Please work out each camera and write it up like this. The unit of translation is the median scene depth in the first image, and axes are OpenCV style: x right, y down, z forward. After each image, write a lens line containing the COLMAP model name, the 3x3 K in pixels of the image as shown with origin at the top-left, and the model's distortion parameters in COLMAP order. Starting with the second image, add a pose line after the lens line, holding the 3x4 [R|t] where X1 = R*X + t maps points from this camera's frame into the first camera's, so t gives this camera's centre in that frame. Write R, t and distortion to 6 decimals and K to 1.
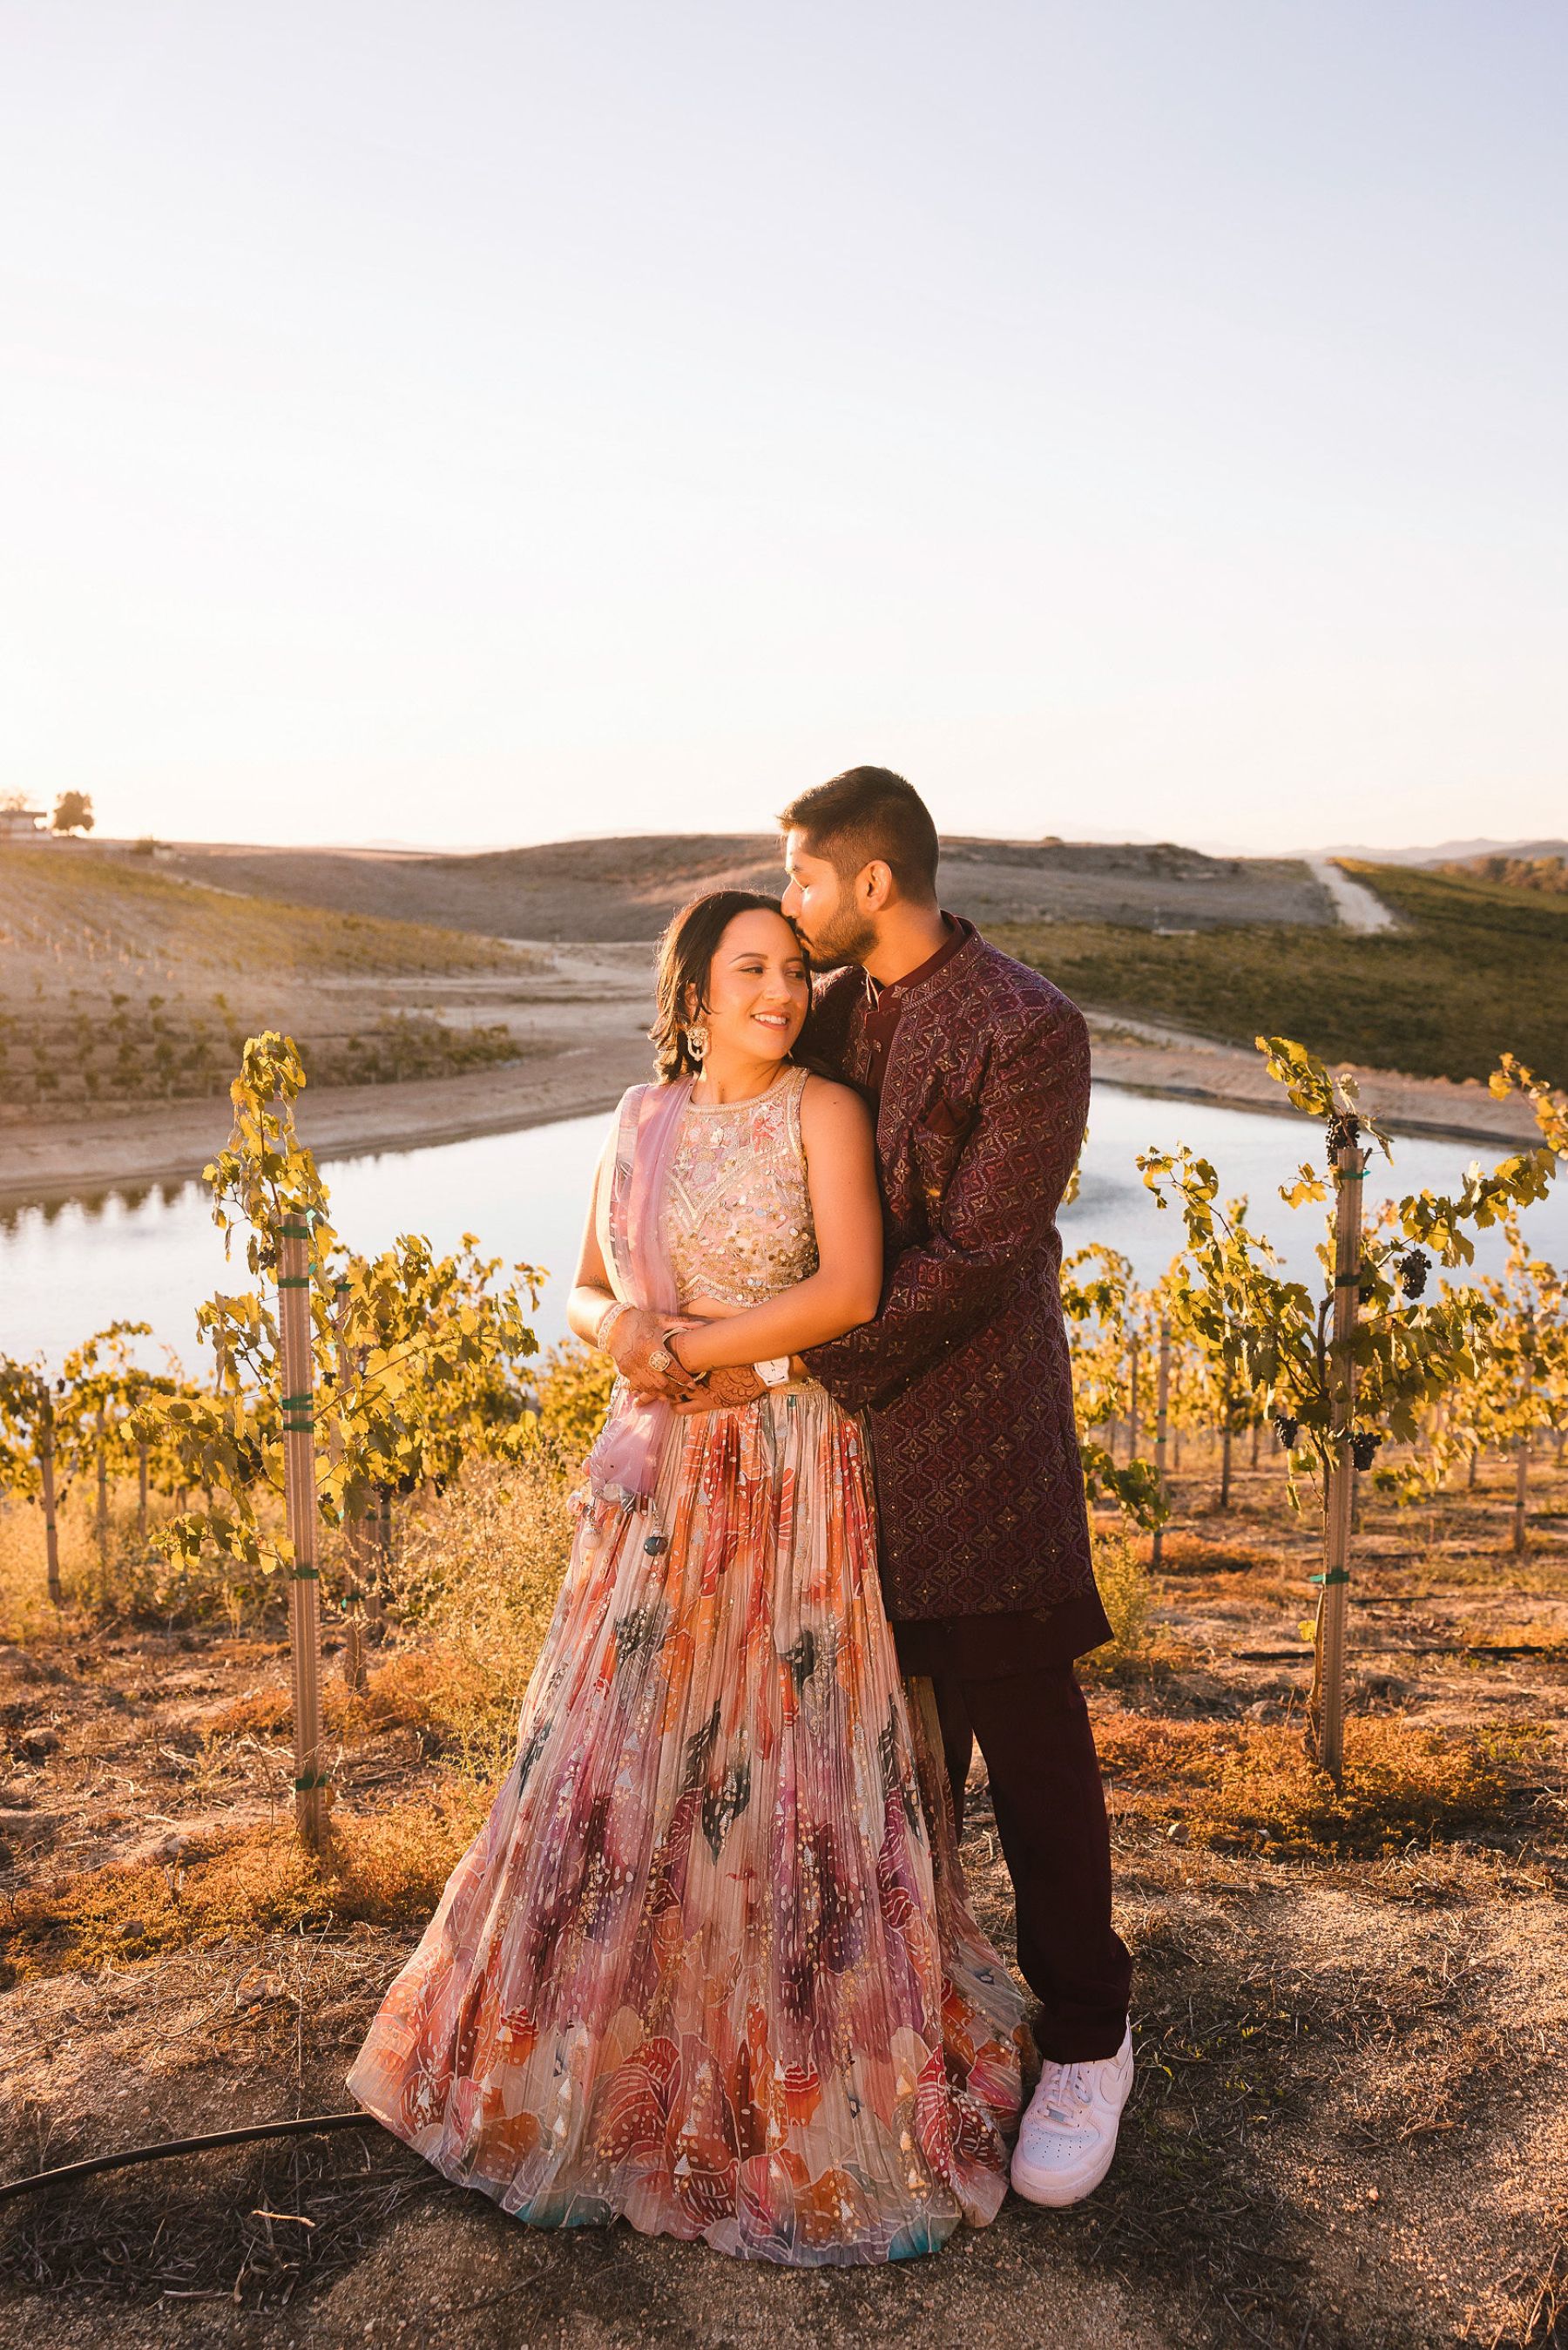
lens RADIAL K [[1707.3, 0, 784.0], [0, 1707.3, 1175.0], [0, 0, 1]] dist [-0.002142, 0.001249]
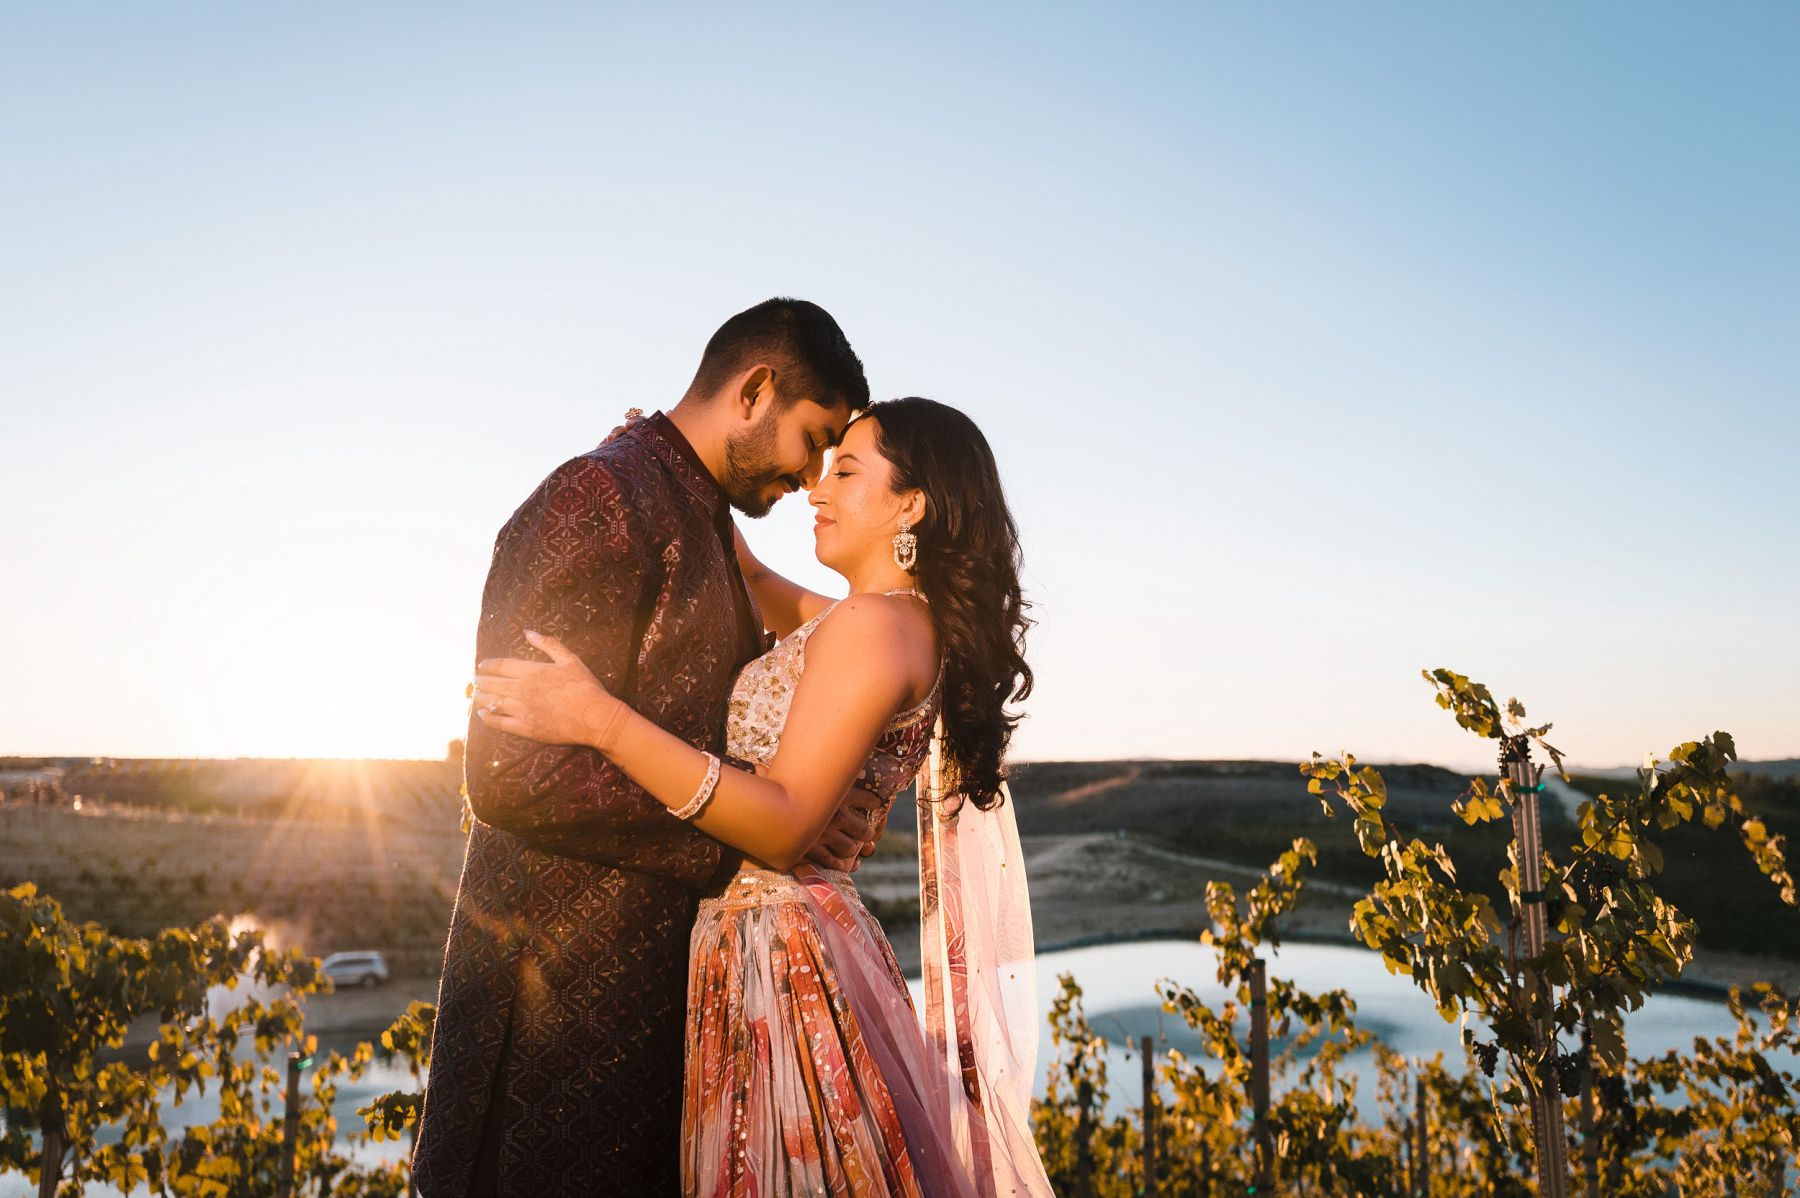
lens RADIAL K [[1307.9, 0, 900.0], [0, 1307.9, 599.0], [0, 0, 1]] dist [-0.002142, 0.001249]
pose [[0.989087, -0.023015, -0.145527, 0.077834], [-0.017688, 0.962033, -0.272360, 0.107913], [0.146270, 0.271962, 0.951127, 0.167378]]
